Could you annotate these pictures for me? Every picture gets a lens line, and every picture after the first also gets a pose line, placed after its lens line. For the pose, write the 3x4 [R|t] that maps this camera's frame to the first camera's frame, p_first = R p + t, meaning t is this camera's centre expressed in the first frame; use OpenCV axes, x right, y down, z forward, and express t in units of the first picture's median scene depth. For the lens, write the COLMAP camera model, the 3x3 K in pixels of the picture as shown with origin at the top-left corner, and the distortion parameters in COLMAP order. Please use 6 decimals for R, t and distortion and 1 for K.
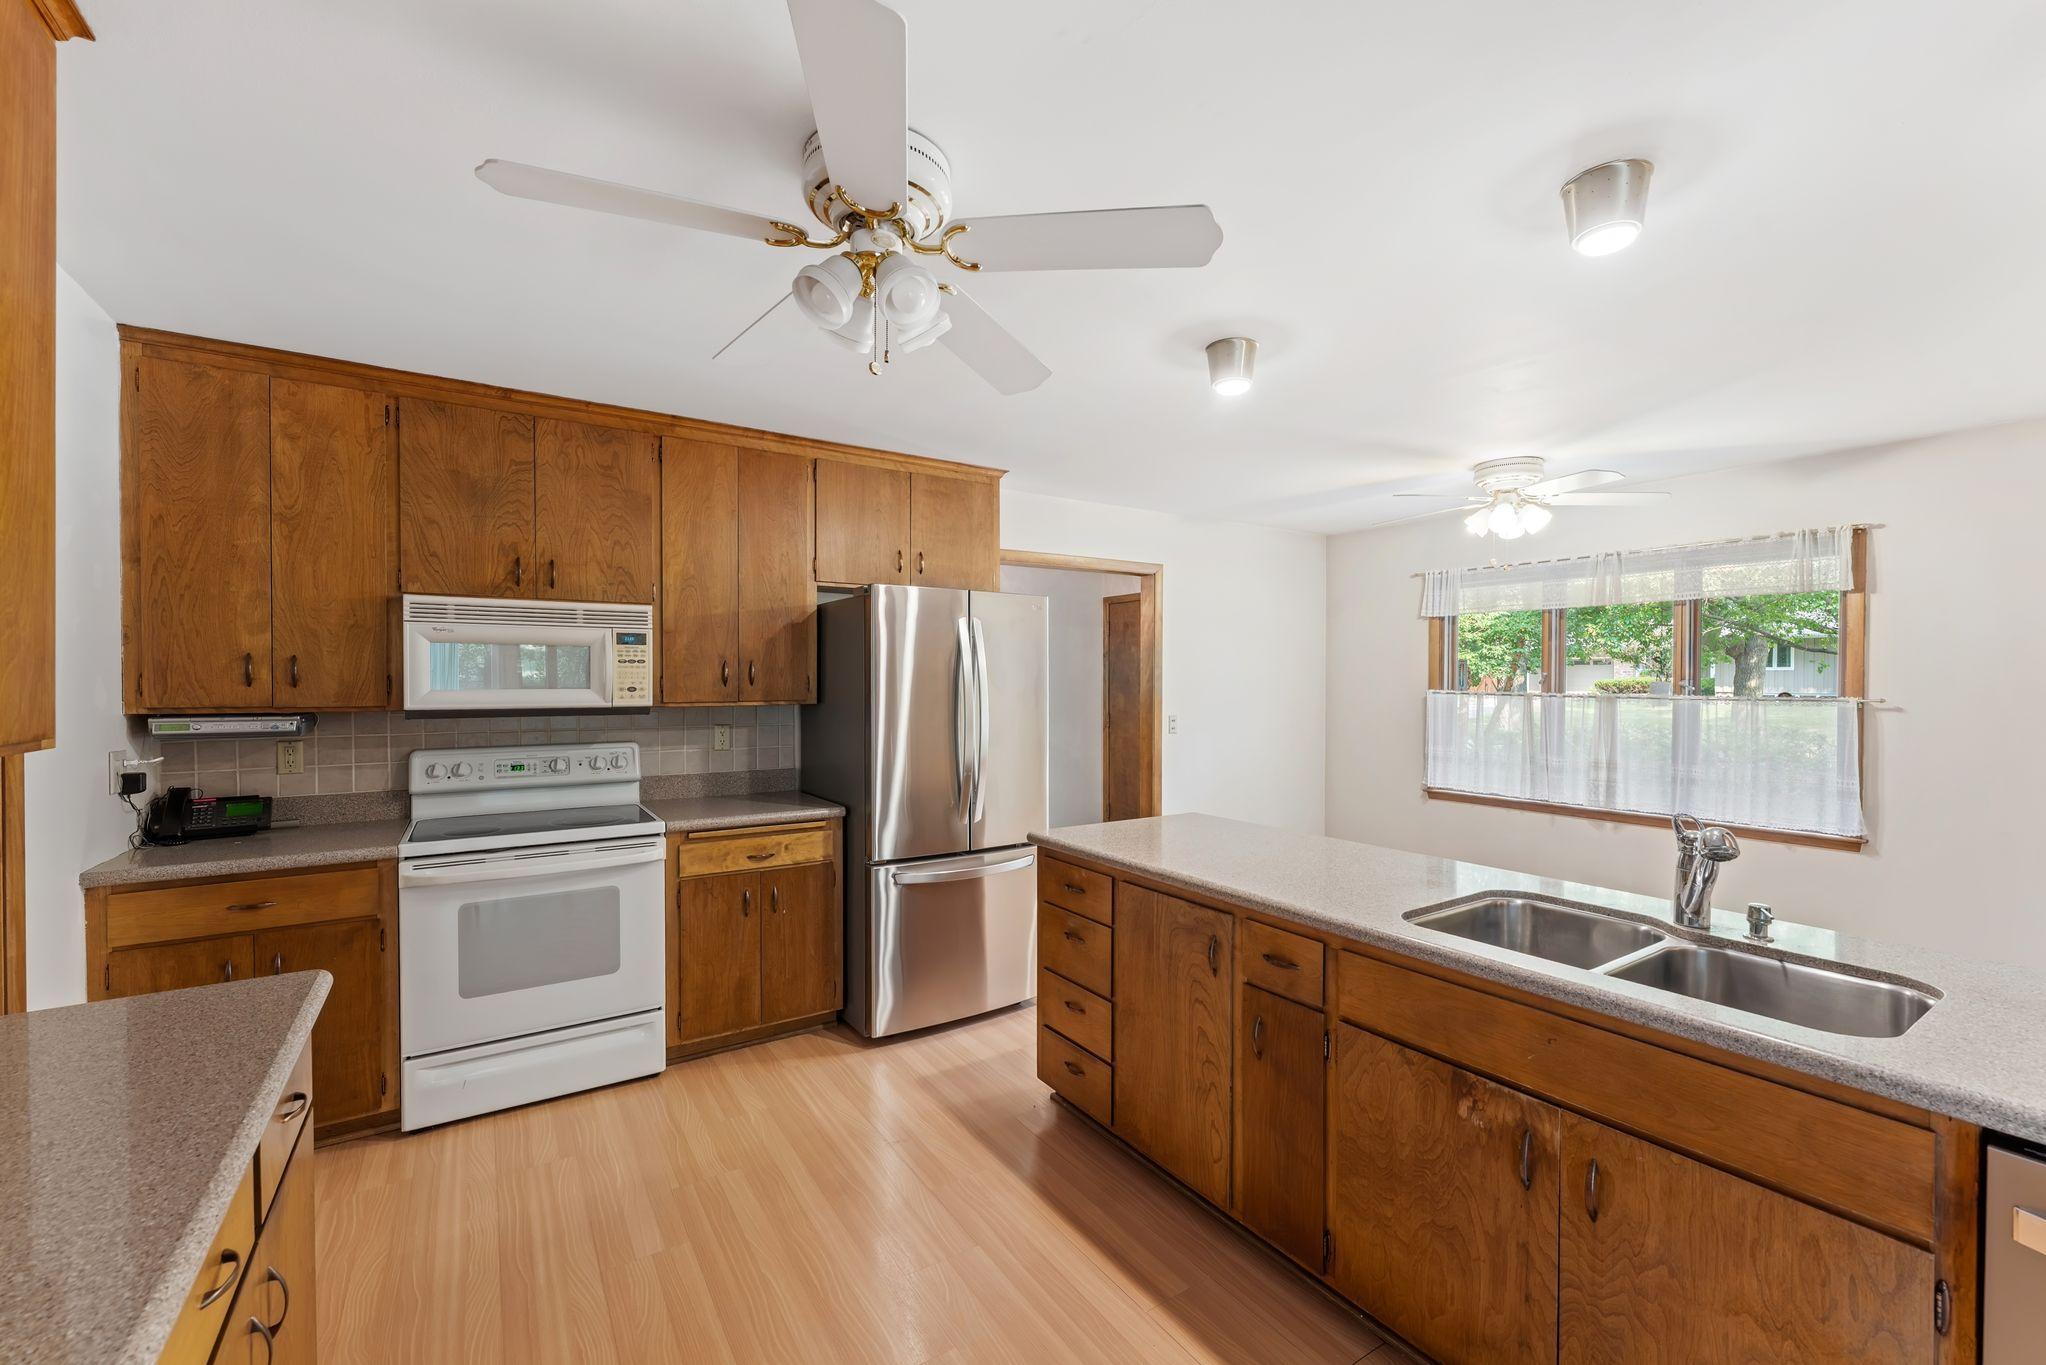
lens RADIAL K [[827.8, 0, 1023.4], [0, 827.8, 689.8], [0, 0, 1]] dist [-0.000197, -0.000040]
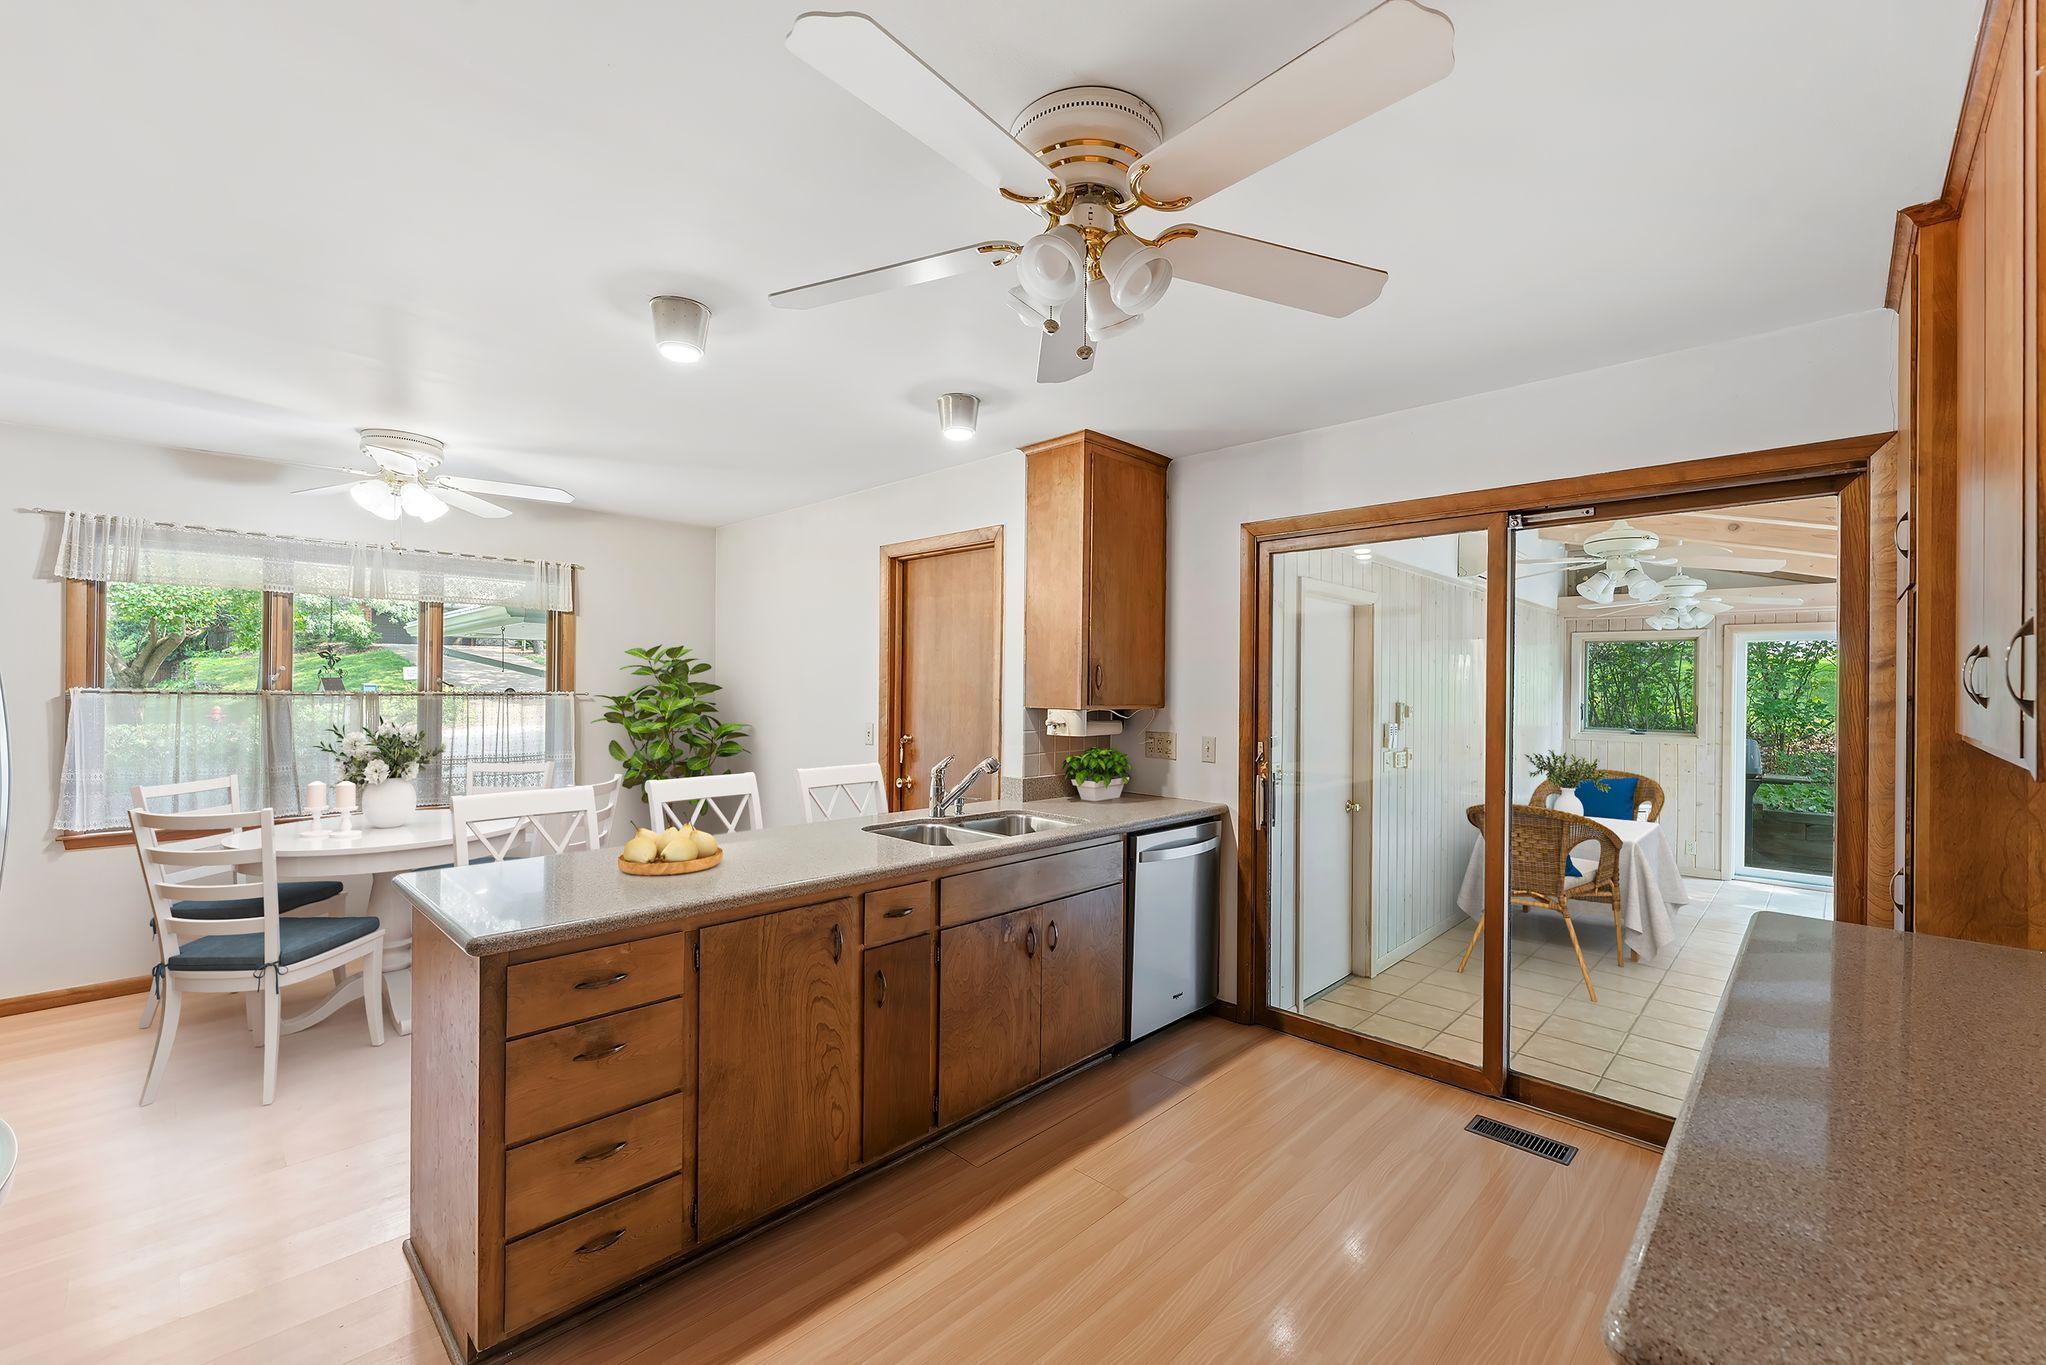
lens RADIAL K [[827.8, 0, 1023.4], [0, 827.8, 689.8], [0, 0, 1]] dist [-0.000197, -0.000040]
pose [[-0.211801, -0.007017, 0.977288, -0.805531], [-0.001752, 0.999975, 0.006800, -0.008616], [-0.977311, -0.000272, -0.211809, 0.945118]]
